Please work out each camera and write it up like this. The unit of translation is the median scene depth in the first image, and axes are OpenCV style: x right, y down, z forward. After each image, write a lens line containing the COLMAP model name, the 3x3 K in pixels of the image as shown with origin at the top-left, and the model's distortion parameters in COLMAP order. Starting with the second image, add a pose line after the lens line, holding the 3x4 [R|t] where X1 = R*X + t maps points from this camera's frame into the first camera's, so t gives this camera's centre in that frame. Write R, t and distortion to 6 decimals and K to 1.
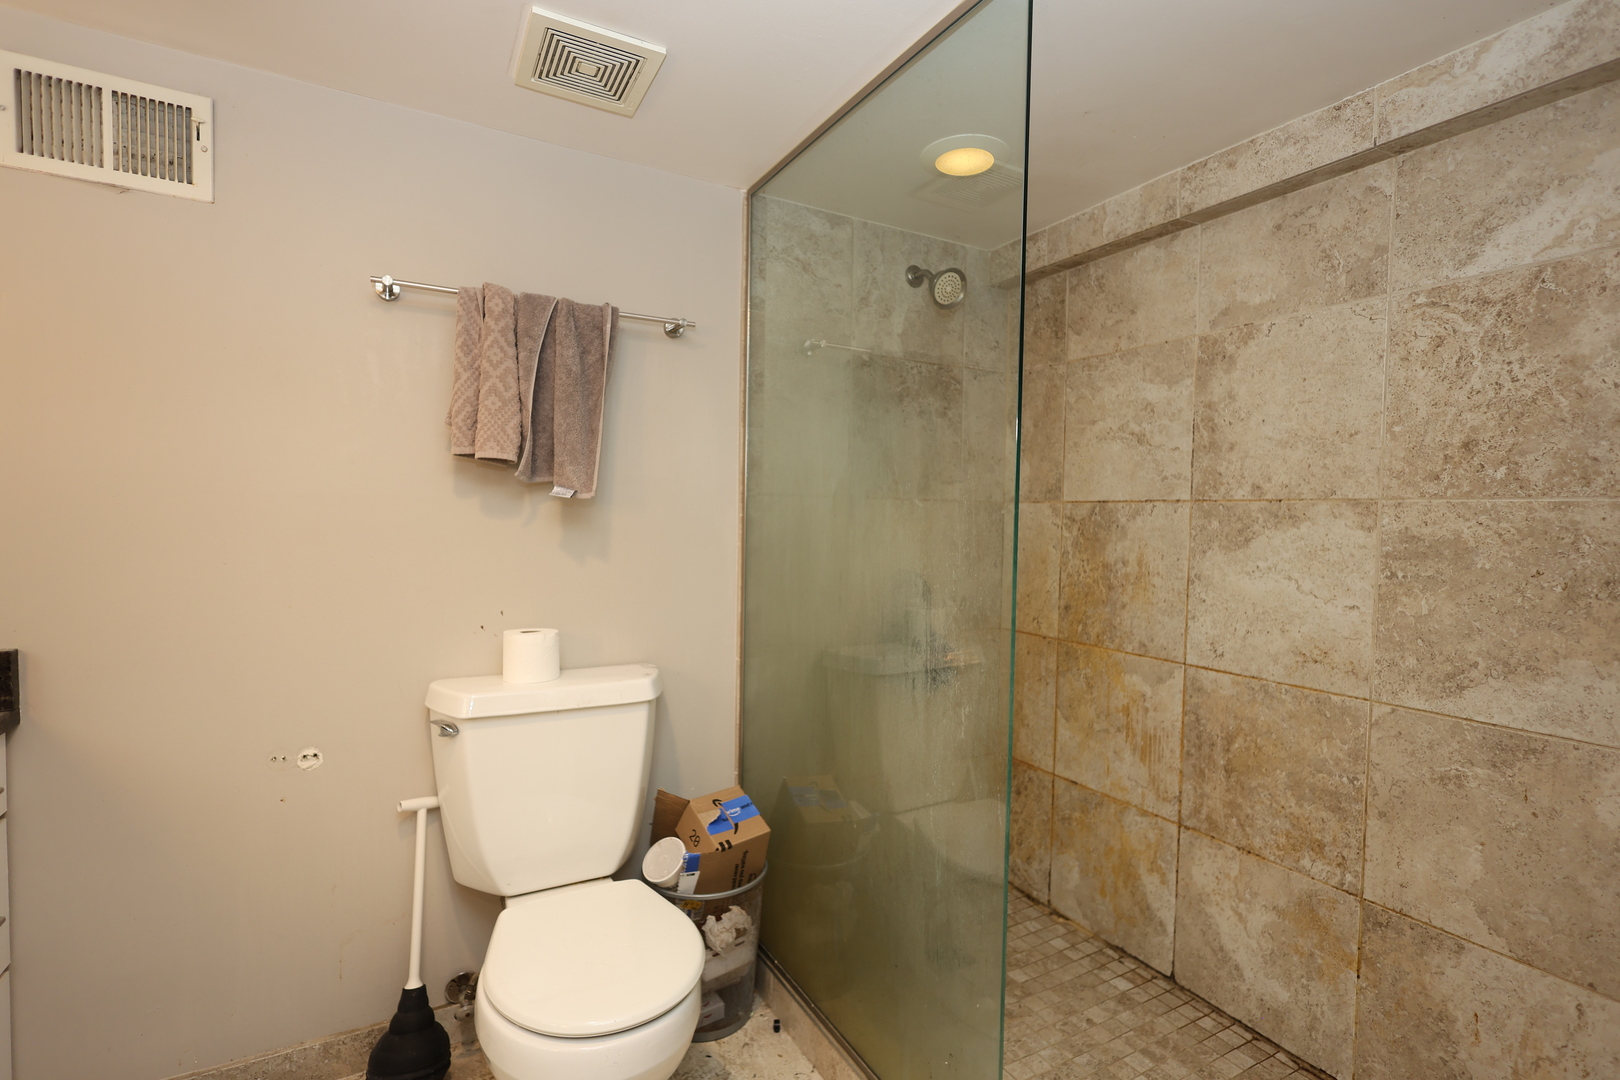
lens RADIAL K [[745.8, 0, 814.0], [0, 745.8, 542.3], [0, 0, 1]] dist [-0.003385, 0.001544]
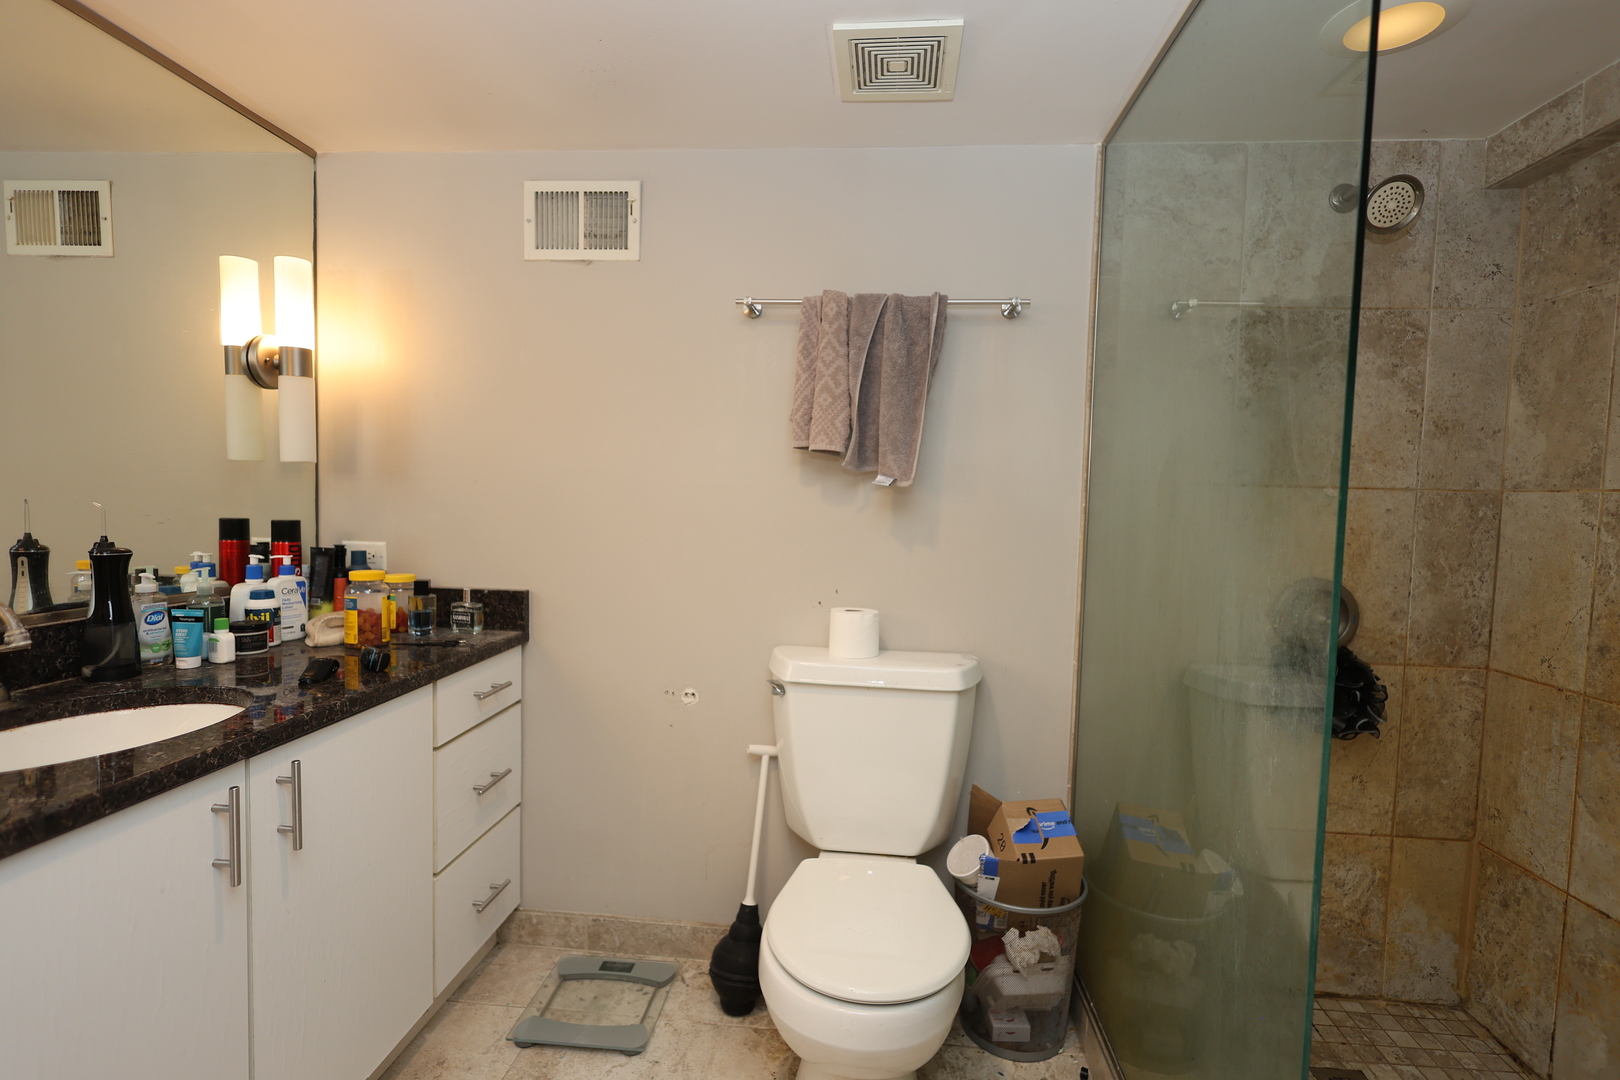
lens RADIAL K [[745.8, 0, 811.6], [0, 745.8, 541.7], [0, 0, 1]] dist [-0.003385, 0.001544]
pose [[0.828233, 0.035125, -0.559282, 0.161198], [-0.032571, 0.999364, 0.014530, 0.006896], [0.559437, 0.006182, 0.828850, 0.072846]]
